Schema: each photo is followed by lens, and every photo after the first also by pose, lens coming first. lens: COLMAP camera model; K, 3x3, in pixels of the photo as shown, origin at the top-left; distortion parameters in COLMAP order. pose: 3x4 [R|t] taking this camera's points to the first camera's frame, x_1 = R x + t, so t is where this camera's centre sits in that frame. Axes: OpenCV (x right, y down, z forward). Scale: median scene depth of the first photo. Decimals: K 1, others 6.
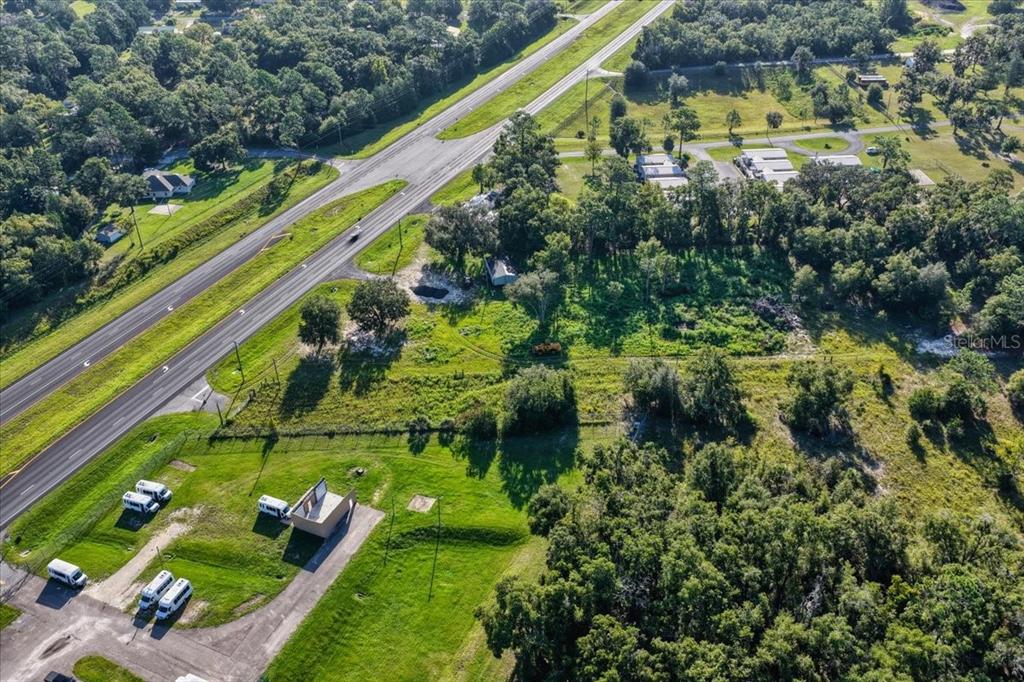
lens RADIAL K [[854.7, 0, 512.0], [0, 854.7, 341.0], [0, 0, 1]] dist [-0.019491, 0.059047]
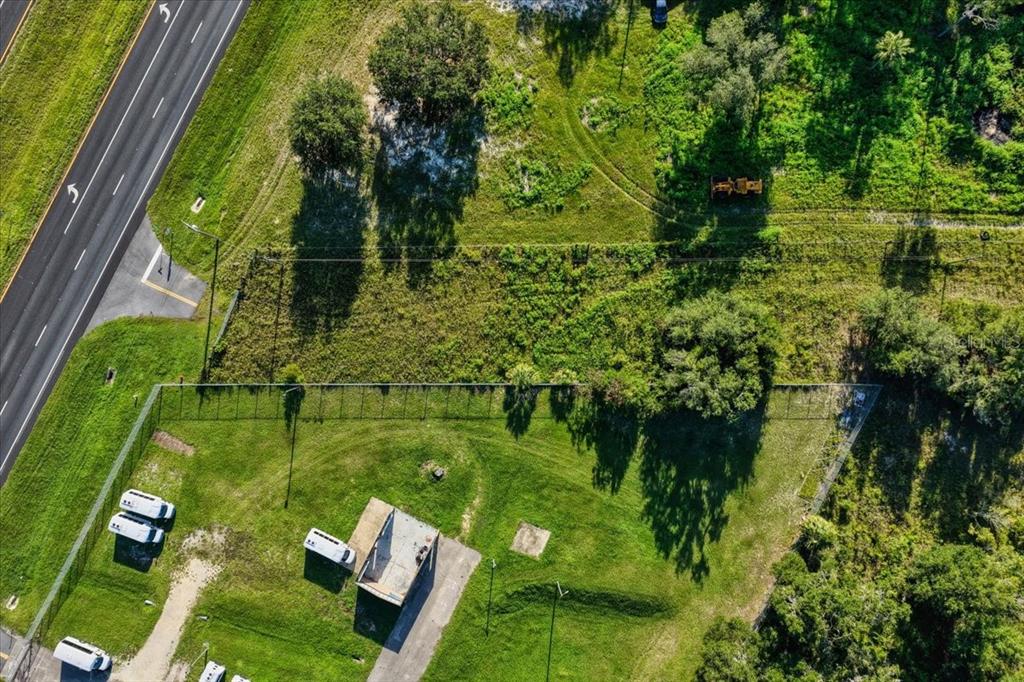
lens RADIAL K [[854.7, 0, 512.0], [0, 854.7, 341.0], [0, 0, 1]] dist [-0.019491, 0.059047]
pose [[0.999104, 0.040360, 0.012741, -0.127251], [-0.032964, 0.553269, 0.832350, -0.460346], [0.026544, -0.832024, 0.554104, 0.686768]]
